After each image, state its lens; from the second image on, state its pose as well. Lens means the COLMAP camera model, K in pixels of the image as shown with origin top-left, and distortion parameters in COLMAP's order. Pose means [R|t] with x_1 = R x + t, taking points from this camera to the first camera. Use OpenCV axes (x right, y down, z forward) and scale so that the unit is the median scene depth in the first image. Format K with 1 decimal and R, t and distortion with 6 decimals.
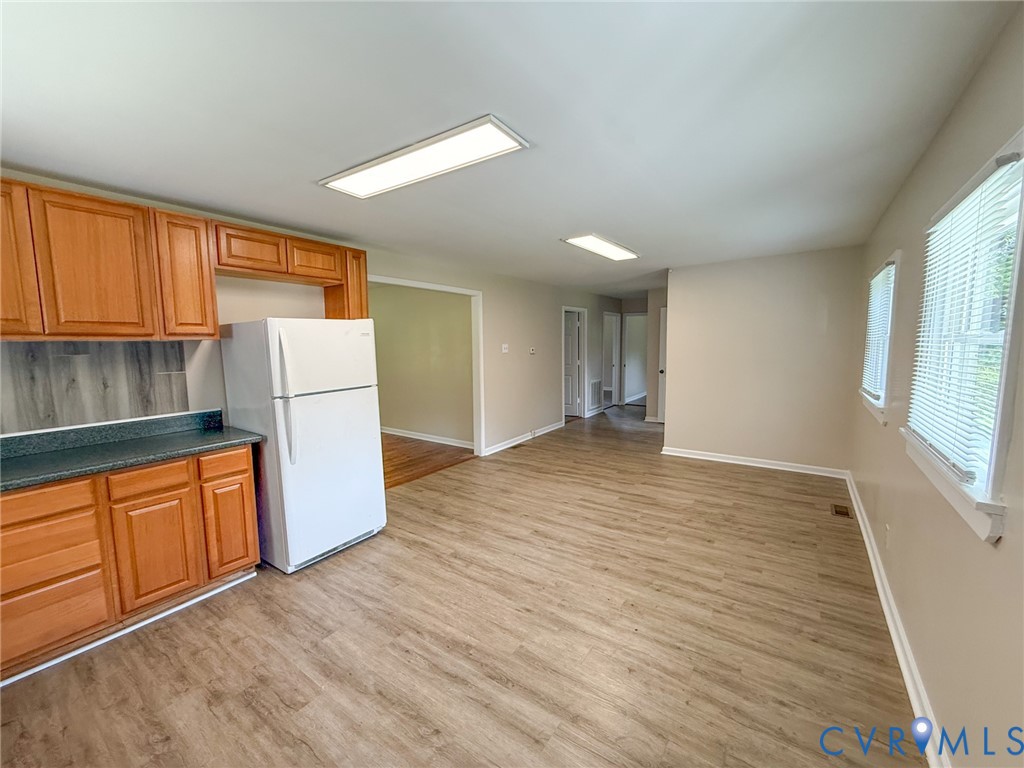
lens RADIAL K [[409.6, 0, 510.3], [0, 409.6, 381.9], [0, 0, 1]] dist [-0.001022, -0.000042]
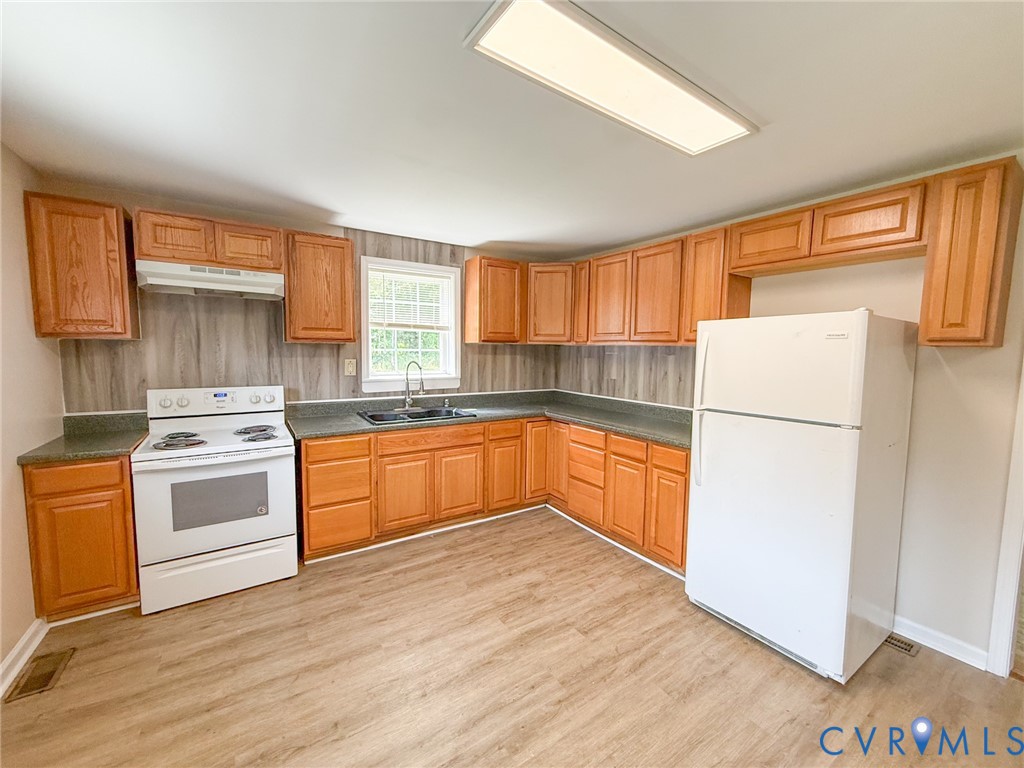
lens RADIAL K [[409.6, 0, 510.3], [0, 409.6, 381.9], [0, 0, 1]] dist [-0.001022, -0.000042]
pose [[-0.364918, 0.083173, -0.927317, 0.360266], [-0.099655, 0.986790, 0.127724, -0.078855], [0.925691, 0.139021, -0.351809, 0.771410]]
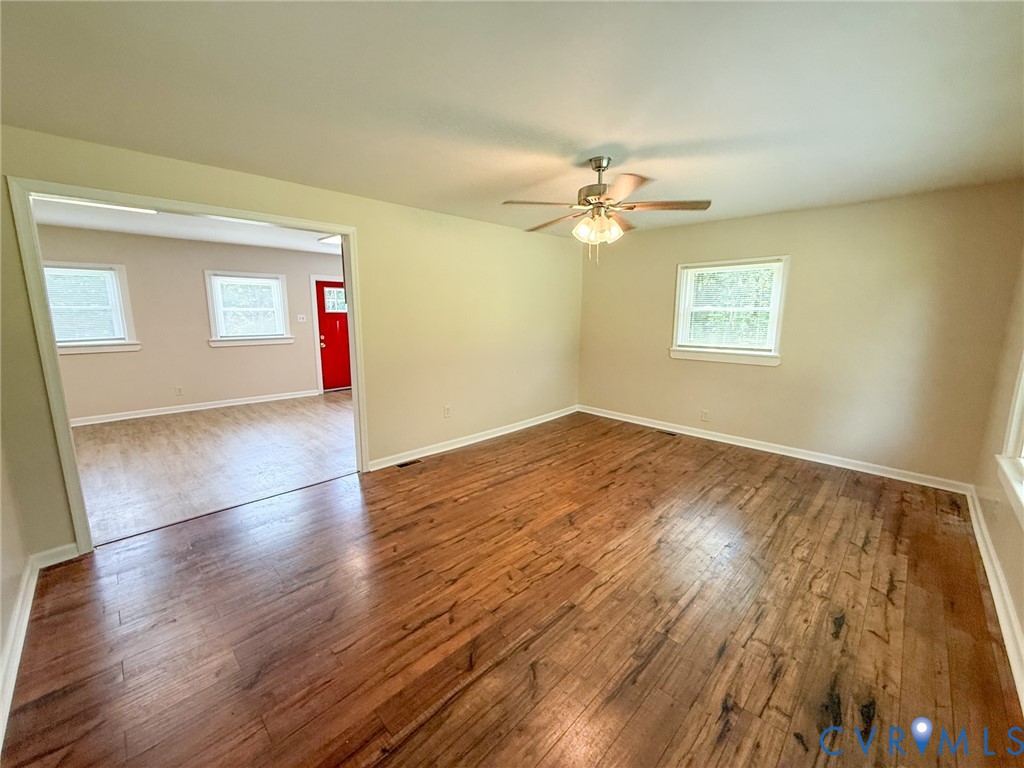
lens RADIAL K [[409.6, 0, 510.3], [0, 409.6, 381.9], [0, 0, 1]] dist [-0.001022, -0.000042]
pose [[-0.985915, -0.019799, 0.166069, -1.120427], [0.024251, 0.965550, 0.259085, -0.202207], [-0.165478, 0.259463, -0.951470, 2.356831]]
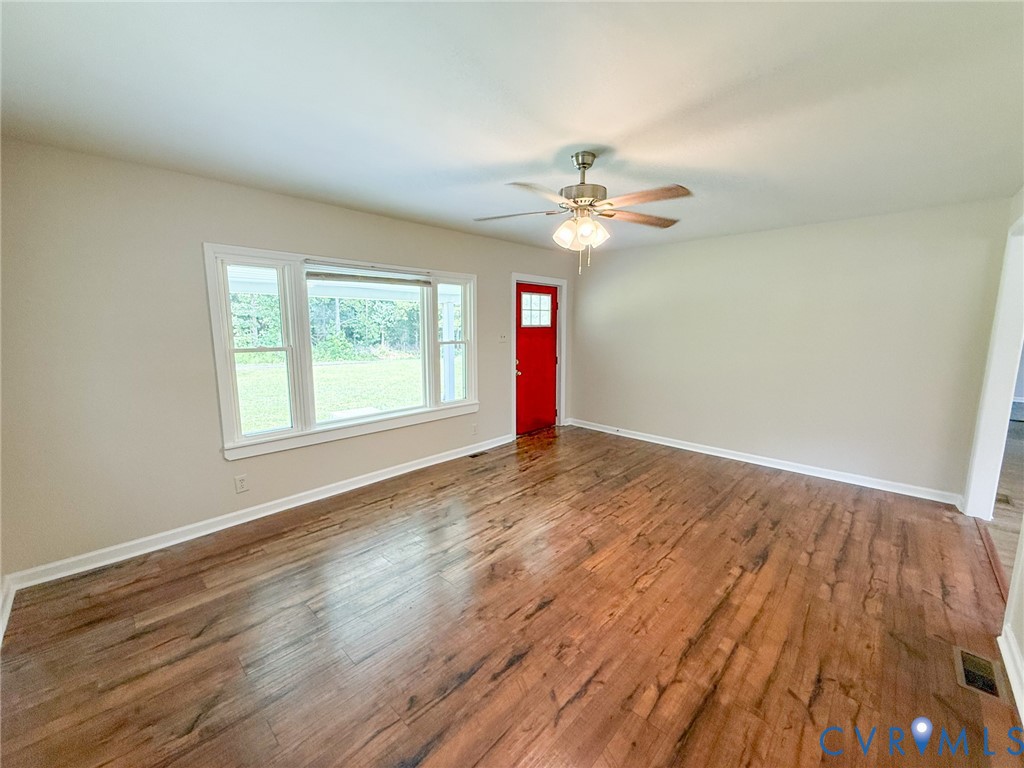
lens RADIAL K [[409.6, 0, 510.3], [0, 409.6, 381.9], [0, 0, 1]] dist [-0.001022, -0.000042]
pose [[0.988958, 0.032777, -0.144527, -1.164086], [-0.026698, 0.998683, 0.043804, -0.035629], [0.145773, -0.039461, 0.988531, 0.647893]]
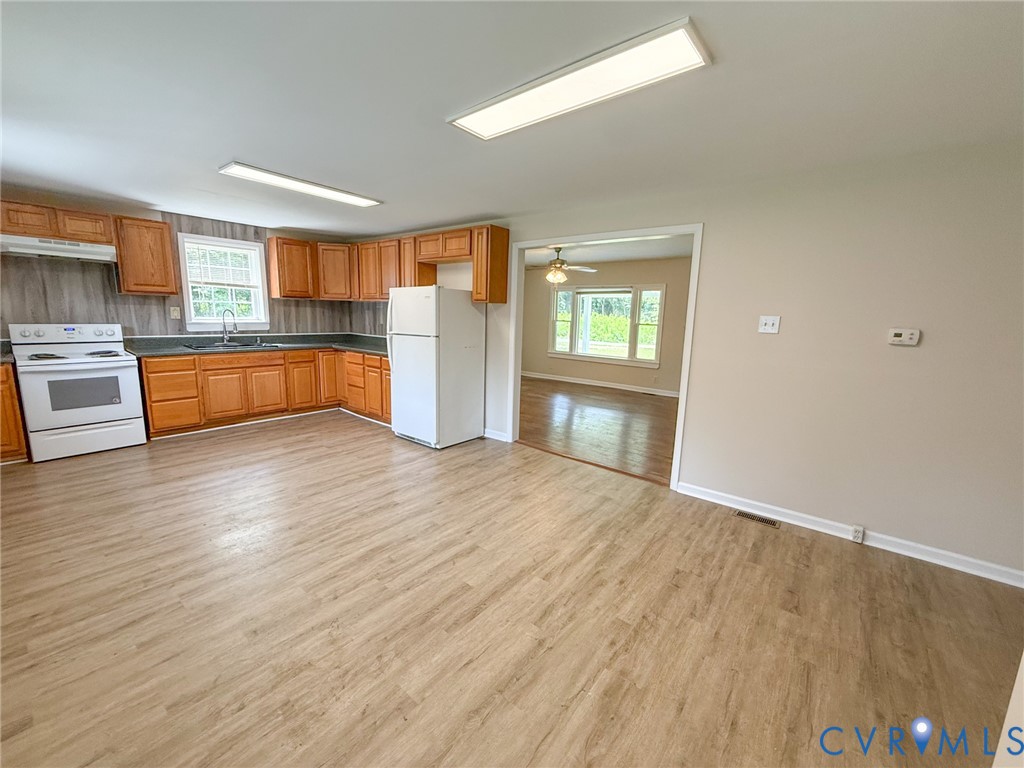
lens RADIAL K [[409.6, 0, 510.3], [0, 409.6, 381.9], [0, 0, 1]] dist [-0.001022, -0.000042]
pose [[-0.067190, 0.177940, -0.981745, 0.981503], [-0.124221, 0.974821, 0.185186, -0.124968], [0.989977, 0.134396, -0.043394, 1.343697]]
